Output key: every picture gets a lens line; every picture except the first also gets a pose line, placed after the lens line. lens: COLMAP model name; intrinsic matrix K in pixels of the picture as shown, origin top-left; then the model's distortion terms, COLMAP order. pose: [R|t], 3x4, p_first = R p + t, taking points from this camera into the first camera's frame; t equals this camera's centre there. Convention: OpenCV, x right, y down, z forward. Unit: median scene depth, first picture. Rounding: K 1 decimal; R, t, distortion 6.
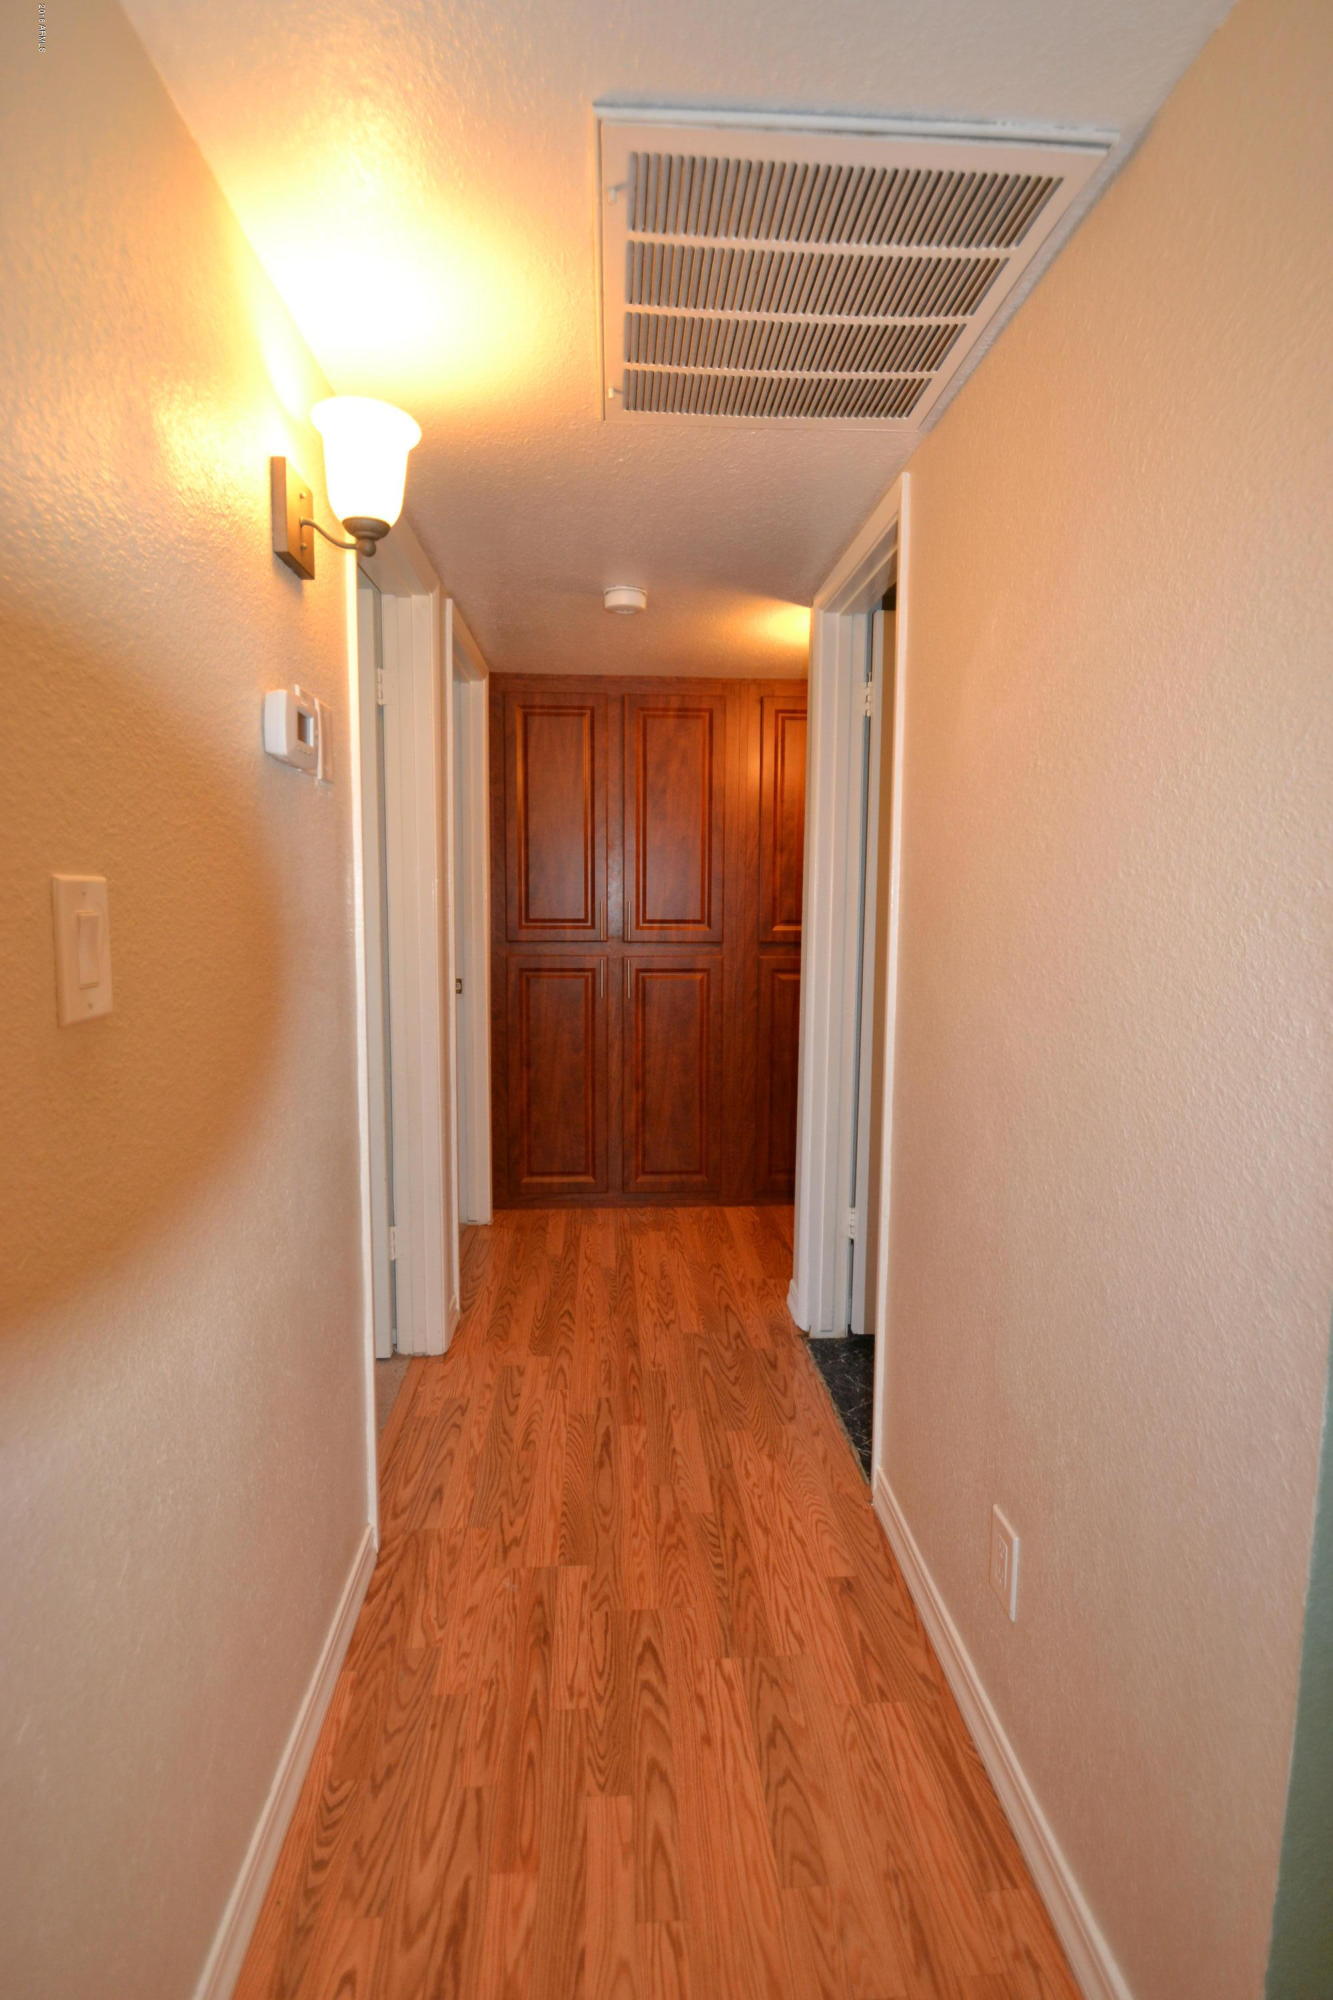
lens RADIAL K [[914.8, 0, 673.9], [0, 914.8, 999.4], [0, 0, 1]] dist [-0.063797, -0.000896]
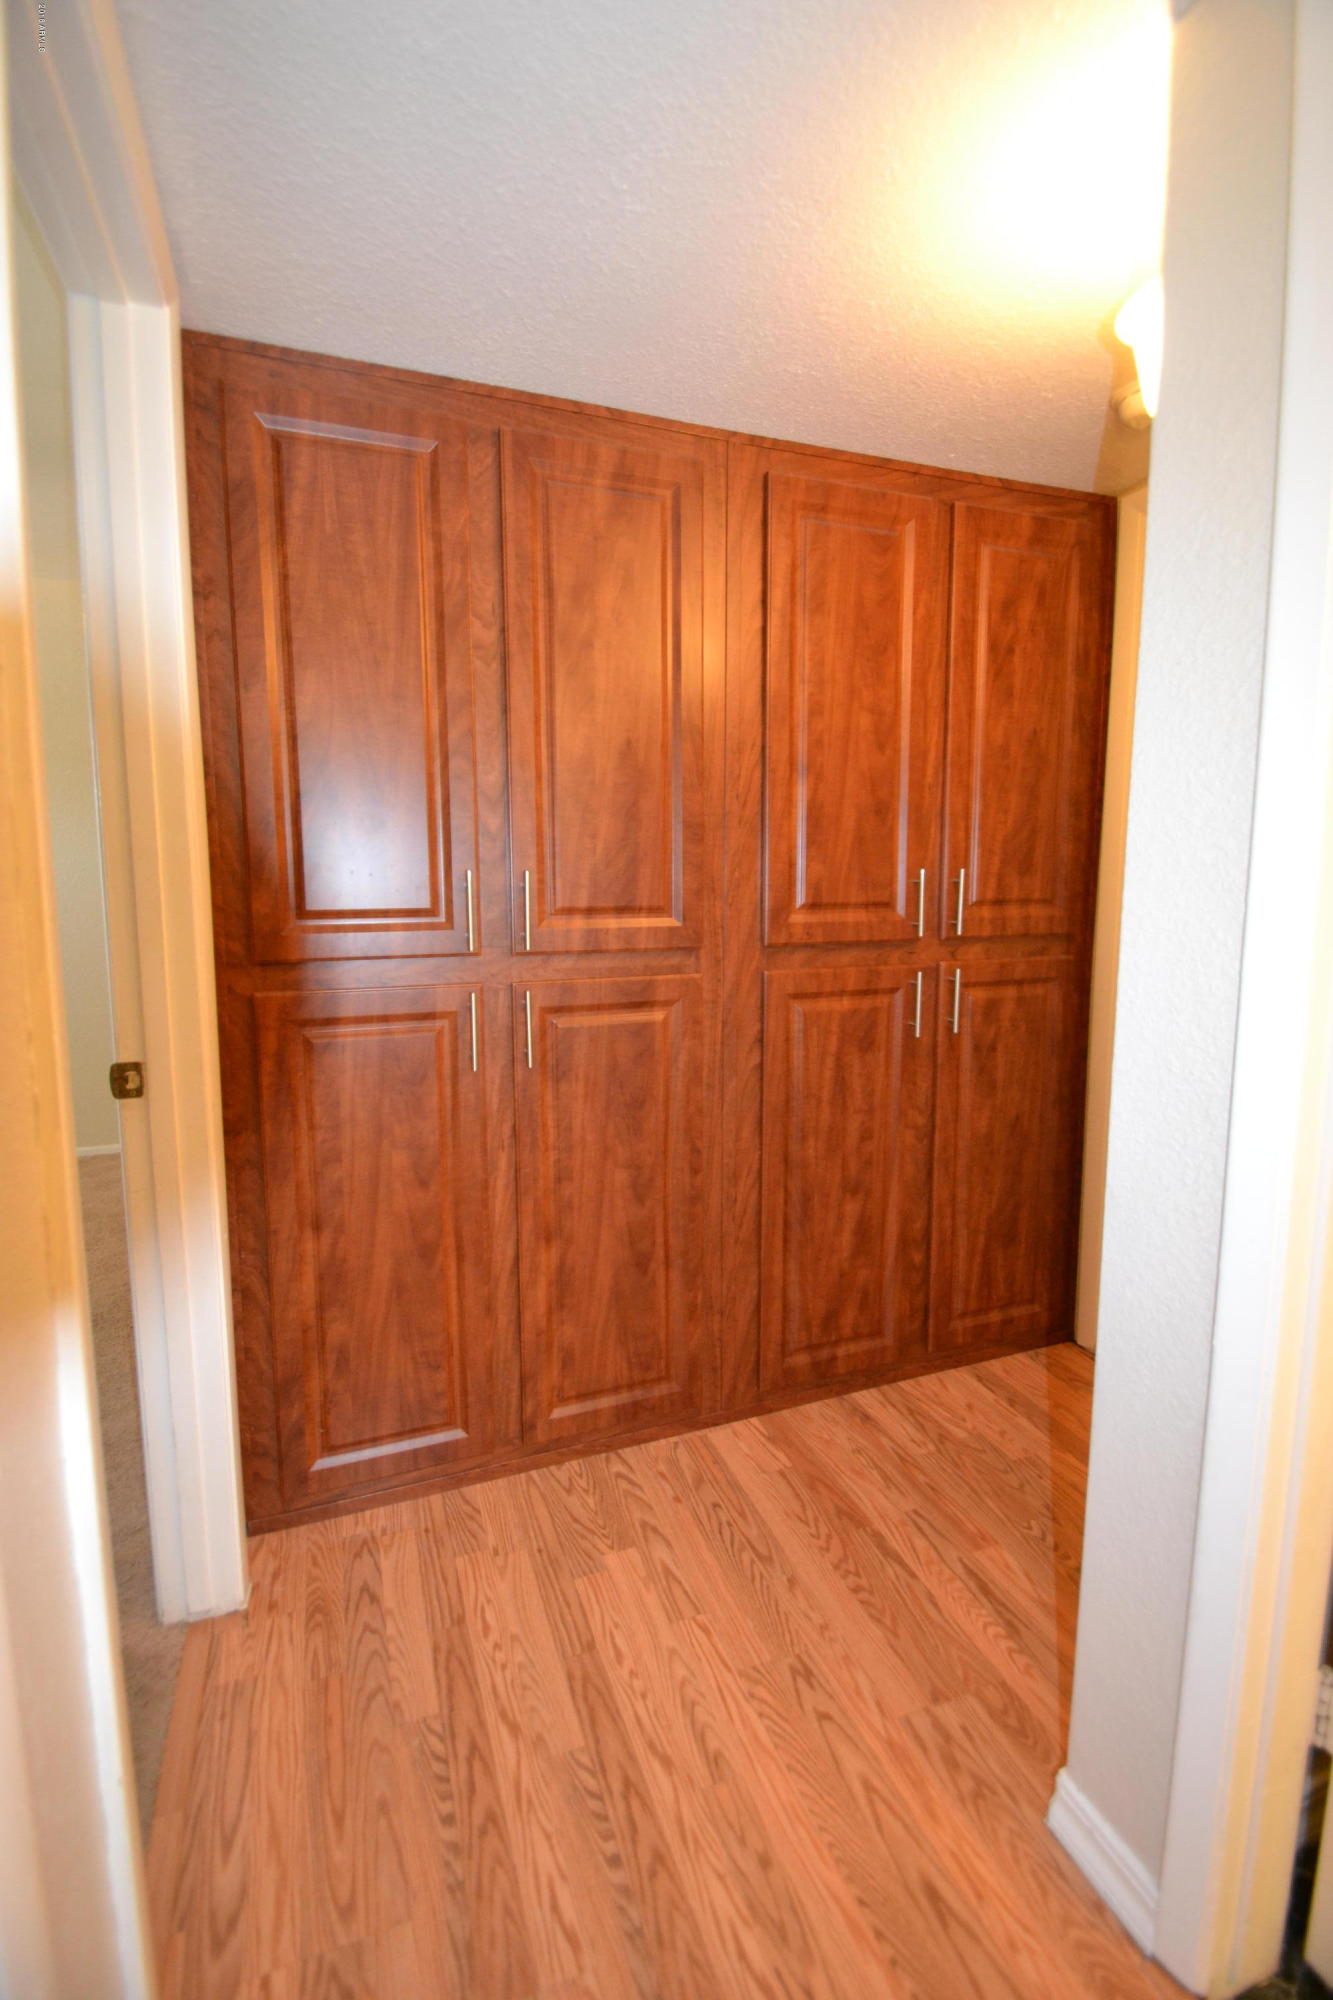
lens RADIAL K [[871.3, 0, 669.7], [0, 871.3, 984.9], [0, 0, 1]] dist [-0.015305, -0.005874]
pose [[0.960163, -0.042866, 0.276134, -0.103035], [0.042208, 0.999074, 0.008328, -0.045979], [-0.276236, 0.003659, 0.961083, 0.526113]]
